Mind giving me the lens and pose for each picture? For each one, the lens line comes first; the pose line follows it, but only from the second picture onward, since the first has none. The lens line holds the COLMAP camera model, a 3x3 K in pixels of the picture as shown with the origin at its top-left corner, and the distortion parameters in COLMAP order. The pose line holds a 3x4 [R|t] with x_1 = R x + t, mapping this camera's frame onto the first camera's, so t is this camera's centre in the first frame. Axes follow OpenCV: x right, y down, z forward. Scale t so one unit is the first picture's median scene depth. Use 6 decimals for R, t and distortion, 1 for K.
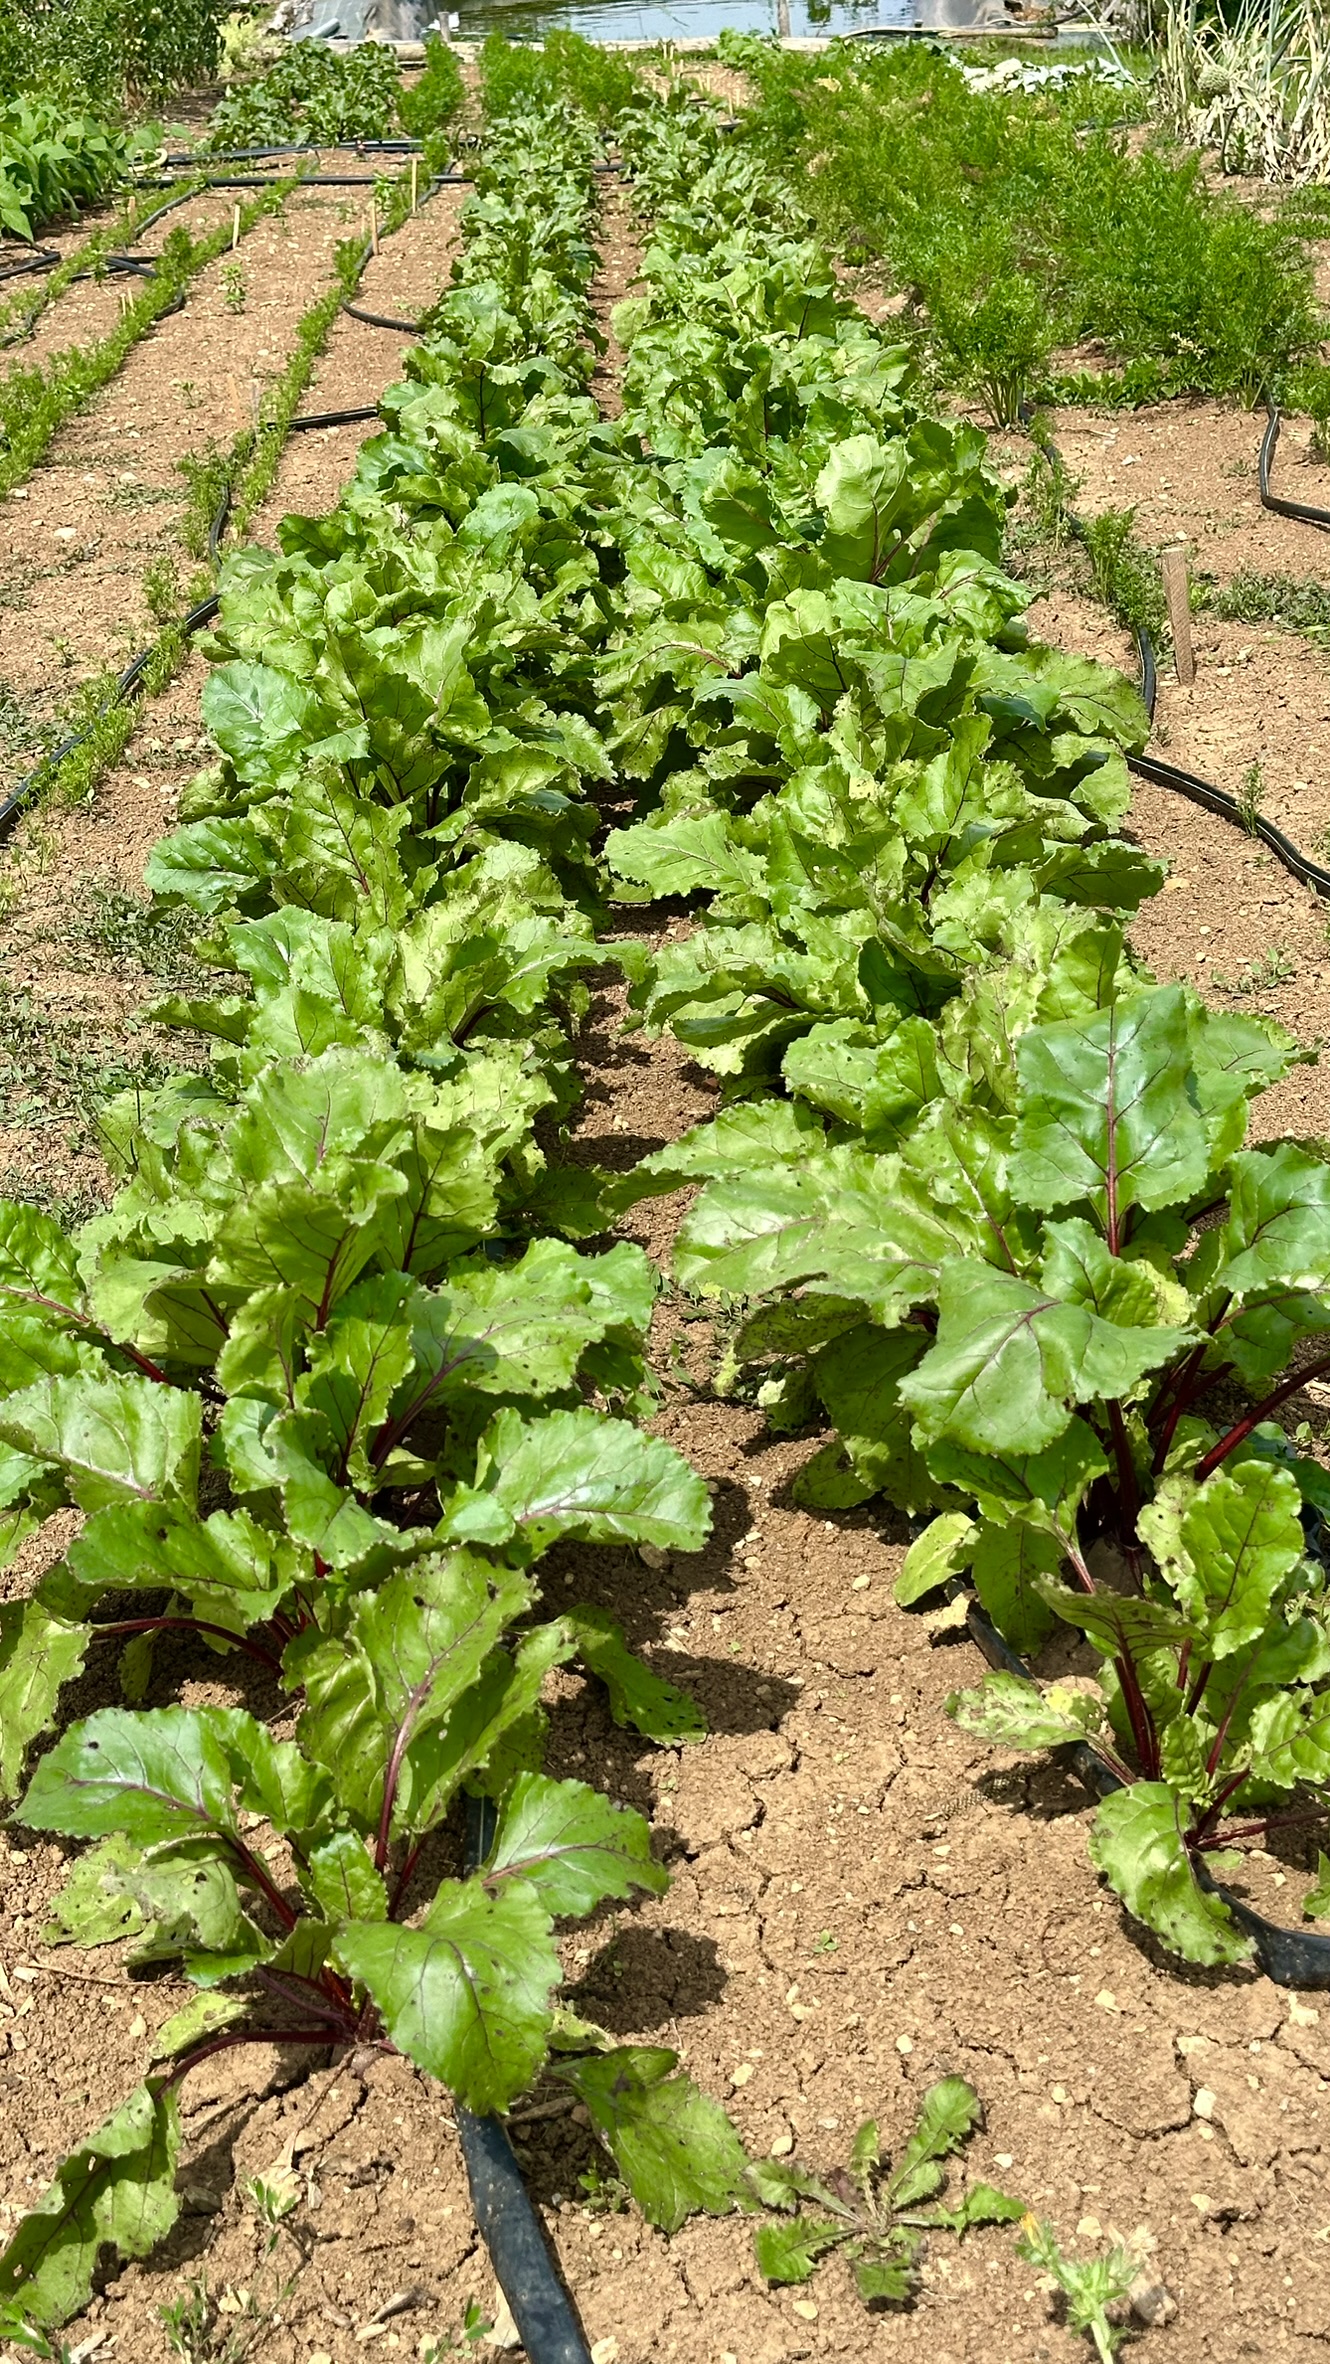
lens RADIAL K [[3368.3, 0, 660.8], [0, 3368.3, 1180.1], [0, 0, 1]] dist [0.179385, 0.000000]
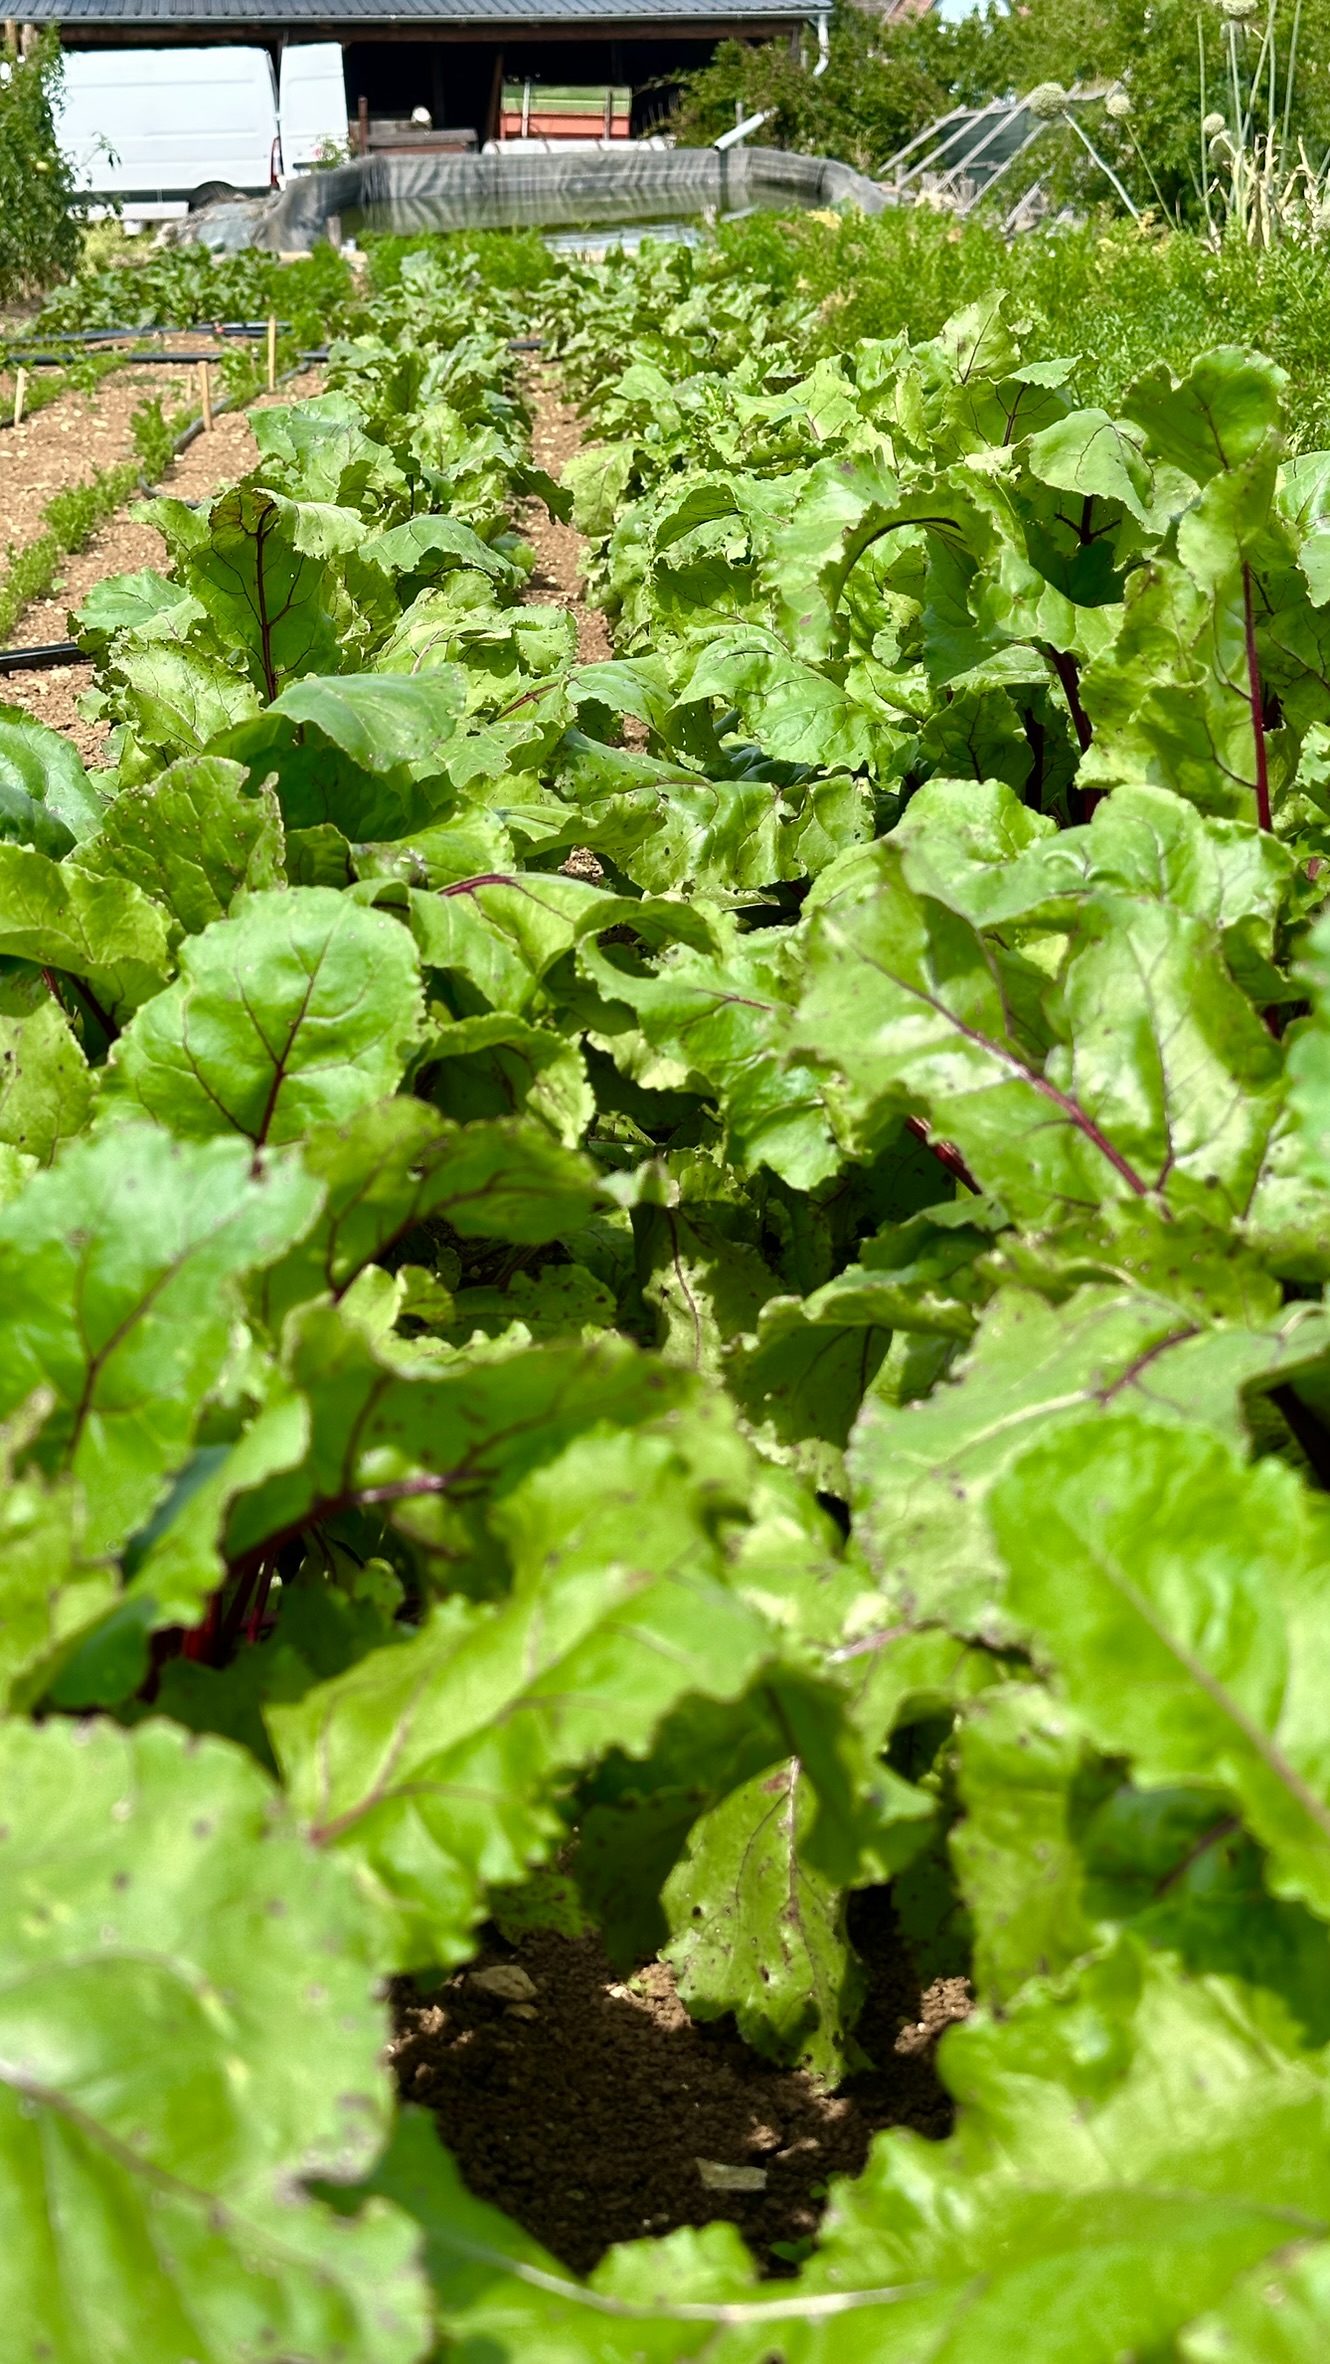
lens RADIAL K [[3368.3, 0, 668.0], [0, 3368.3, 1182.5], [0, 0, 1]] dist [0.179385, 0.000000]
pose [[0.999506, -0.002572, 0.031321, -0.018024], [0.004659, 0.997761, -0.066721, -0.118886], [-0.031079, 0.066834, 0.997280, 0.534125]]
